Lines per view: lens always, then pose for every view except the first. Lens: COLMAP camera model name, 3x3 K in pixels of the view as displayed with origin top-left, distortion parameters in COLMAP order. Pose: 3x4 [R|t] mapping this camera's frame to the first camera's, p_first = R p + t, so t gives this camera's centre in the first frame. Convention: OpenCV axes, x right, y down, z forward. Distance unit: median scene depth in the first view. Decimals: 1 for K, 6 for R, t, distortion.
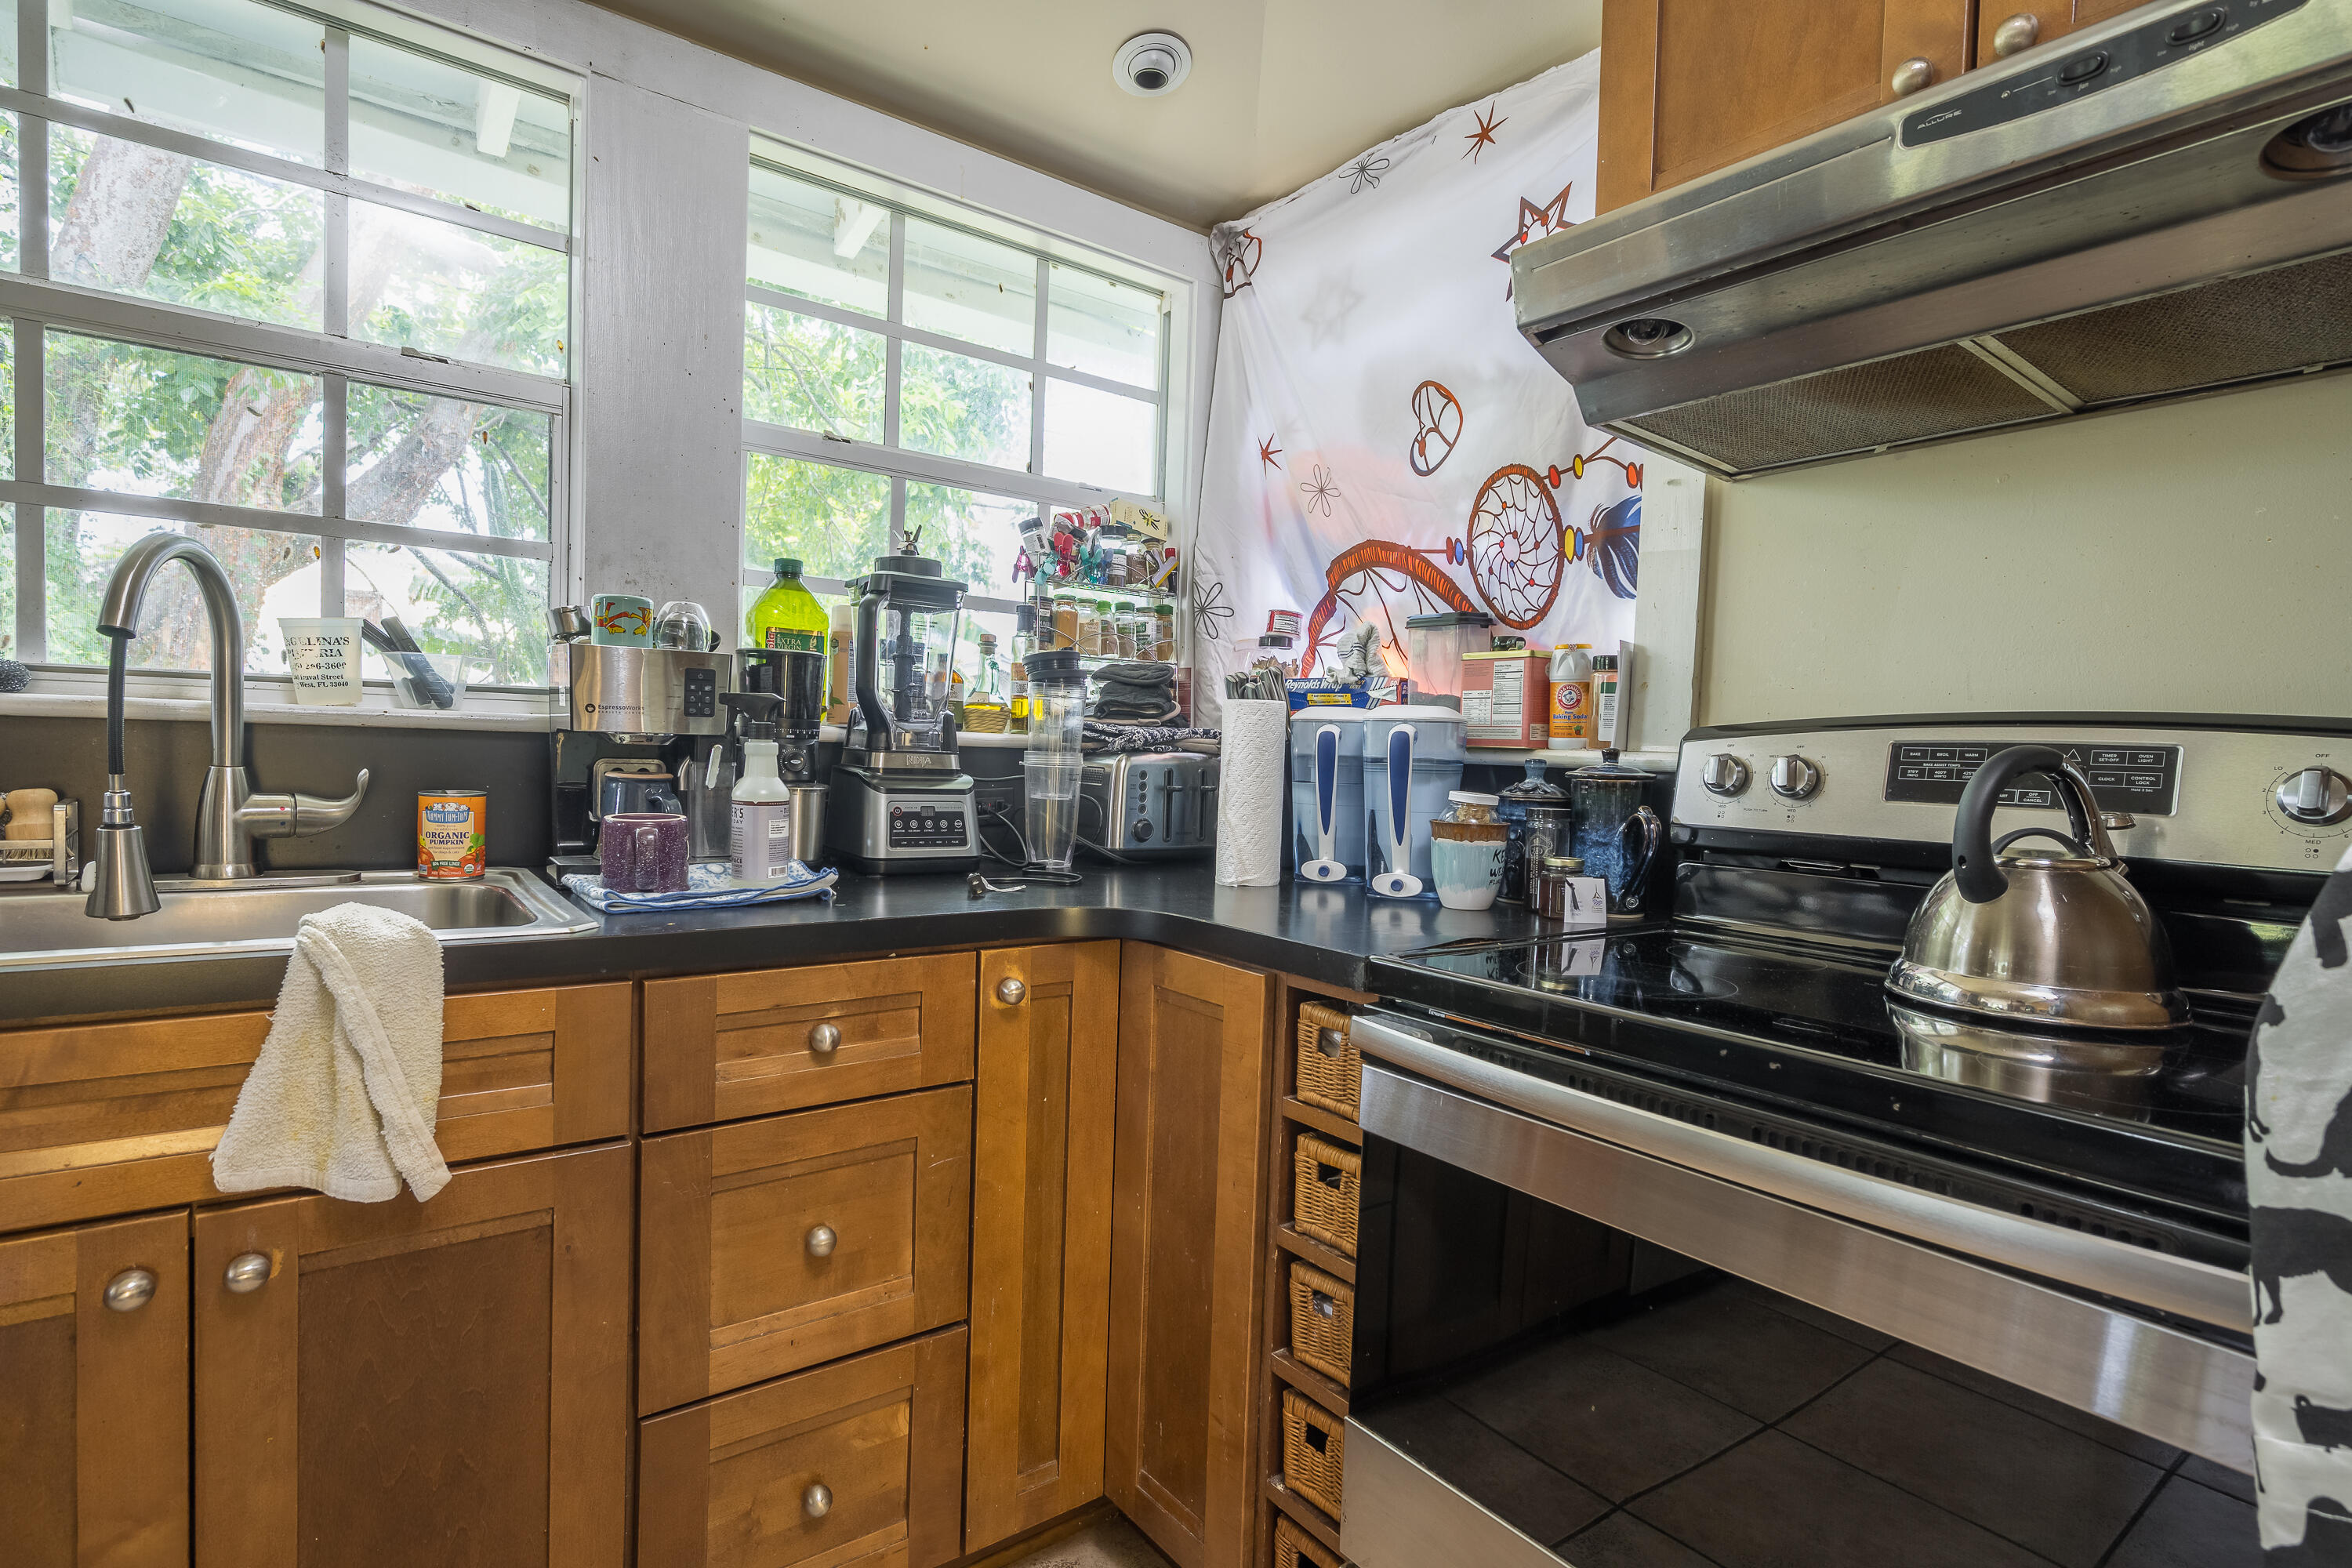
lens RADIAL K [[1096.7, 0, 1099.0], [0, 1096.7, 783.4], [0, 0, 1]] dist [-0.002305, 0.000969]
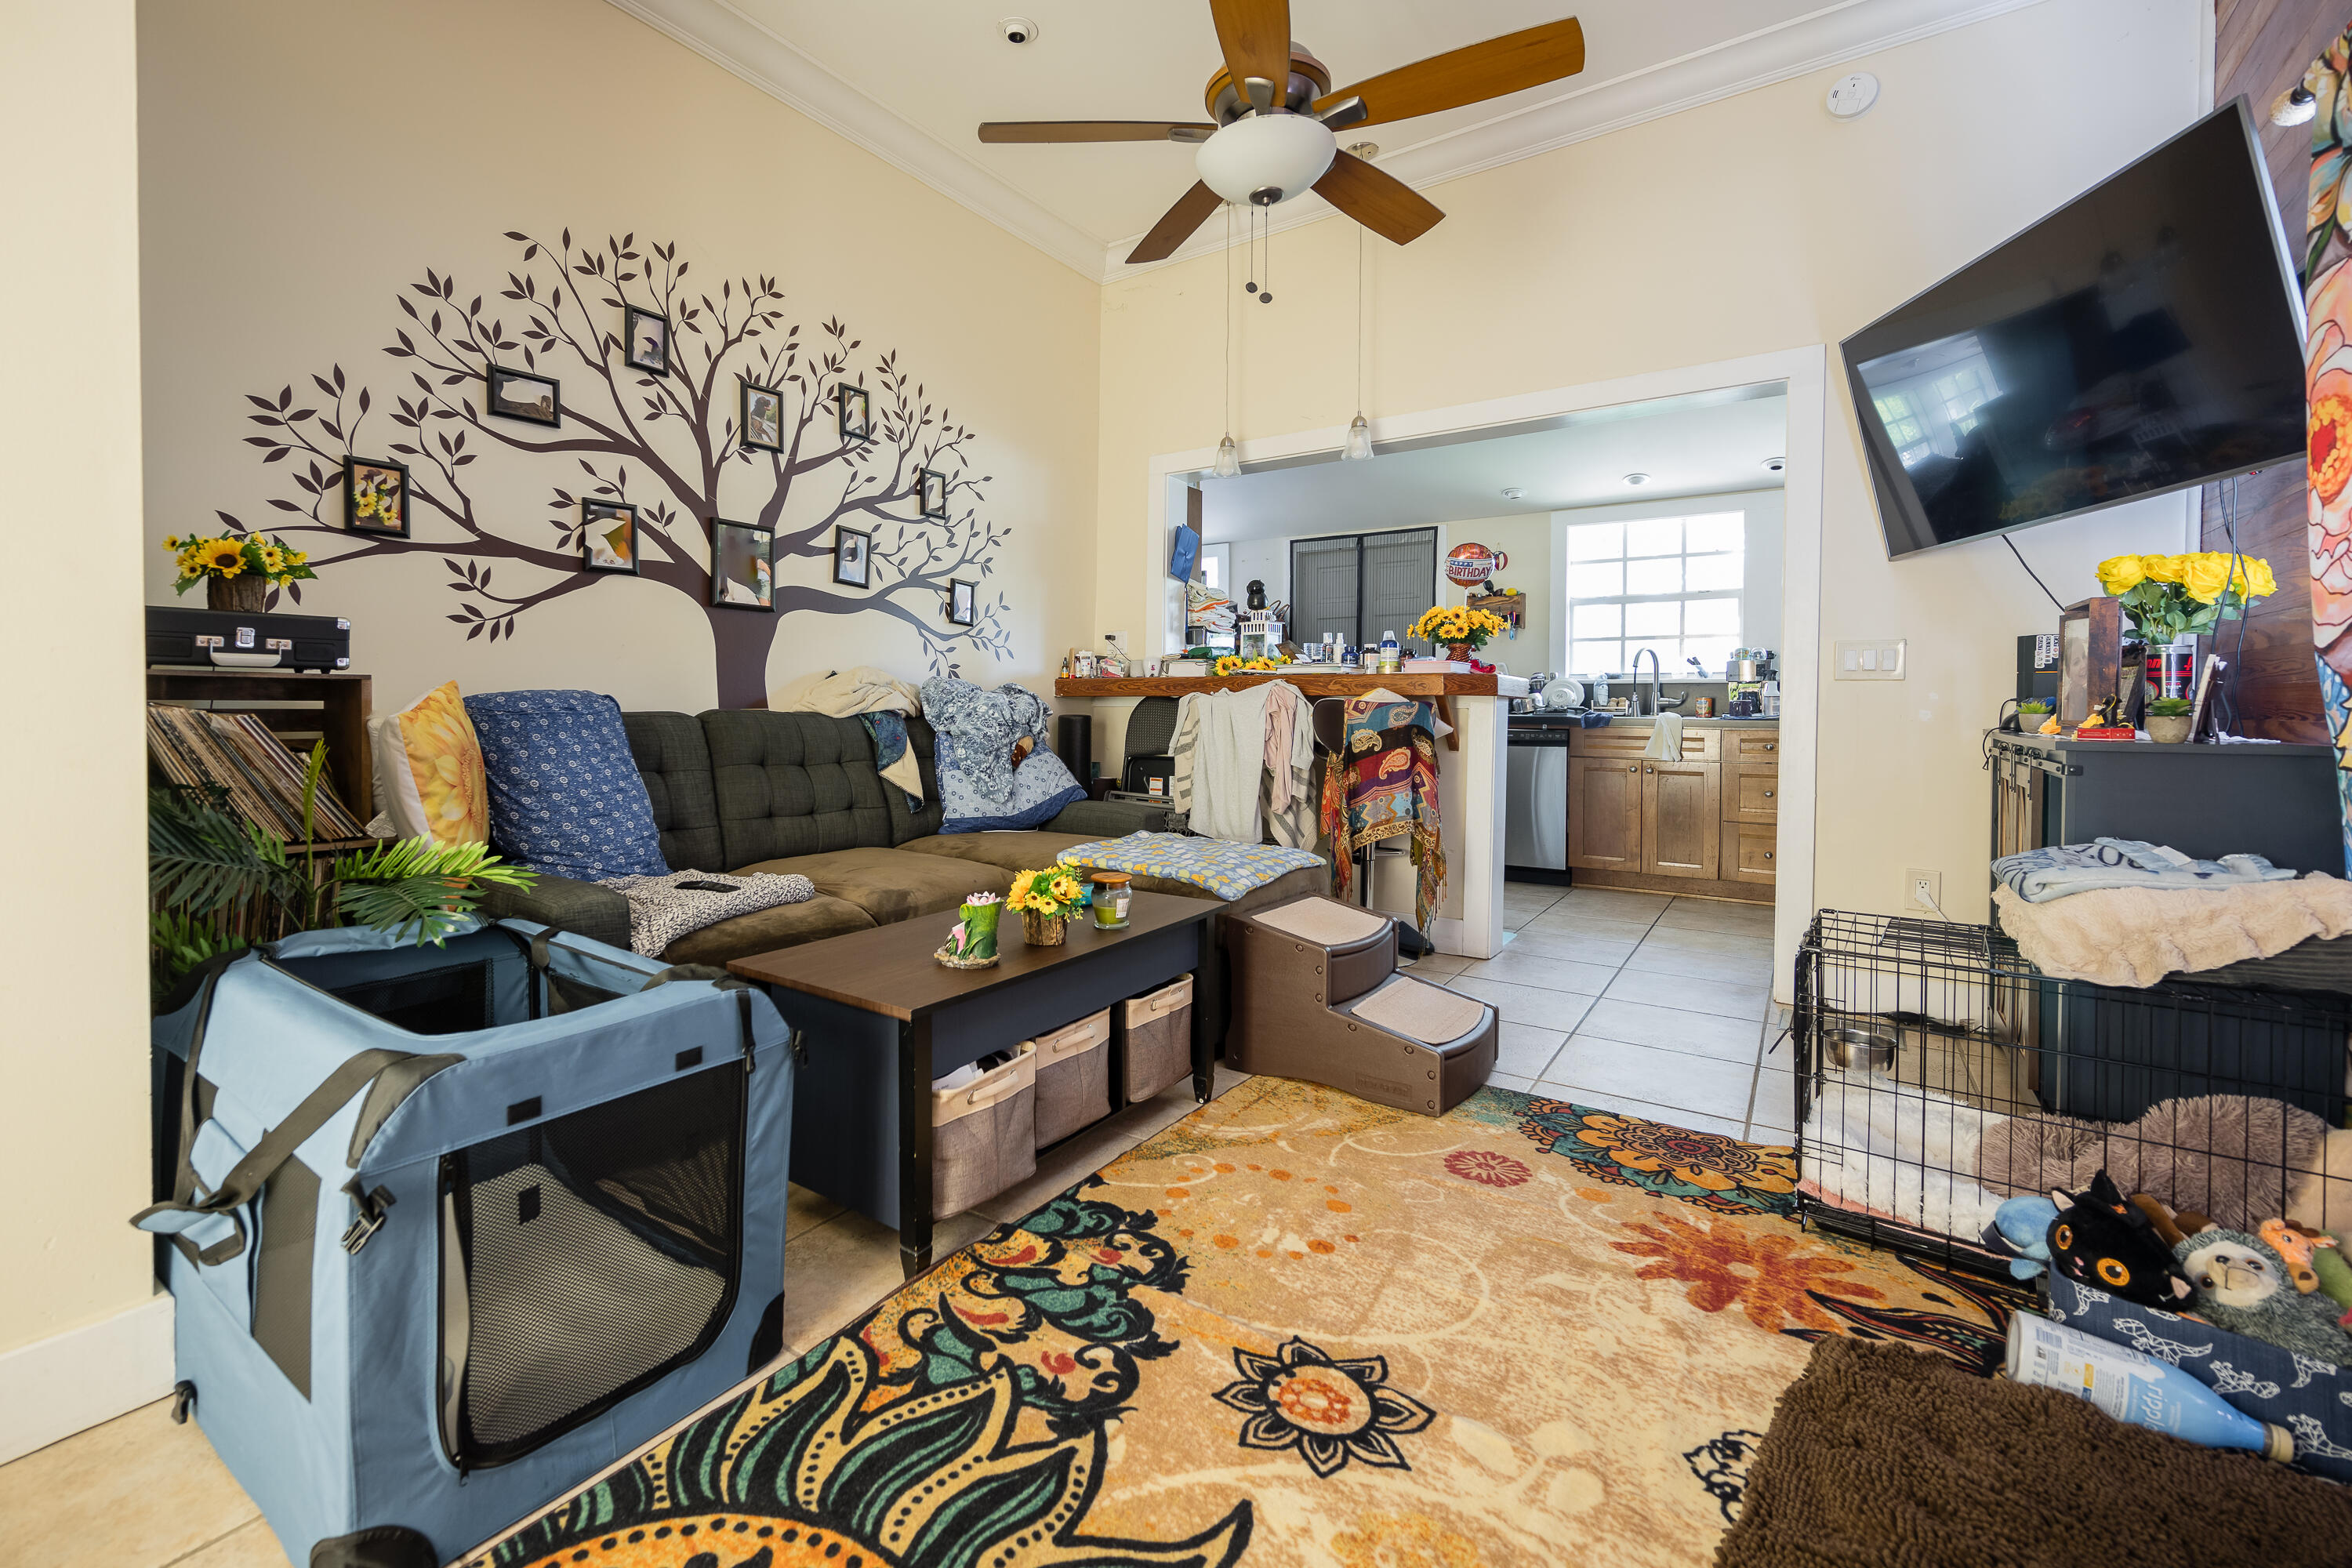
lens RADIAL K [[1010.5, 0, 1089.7], [0, 1010.5, 717.6], [0, 0, 1]] dist [-0.001144, -0.000251]
pose [[0.327579, -0.021431, -0.944581, 2.220658], [-0.031907, 0.998922, -0.033729, 0.281816], [0.944285, 0.041187, 0.326542, -2.402505]]
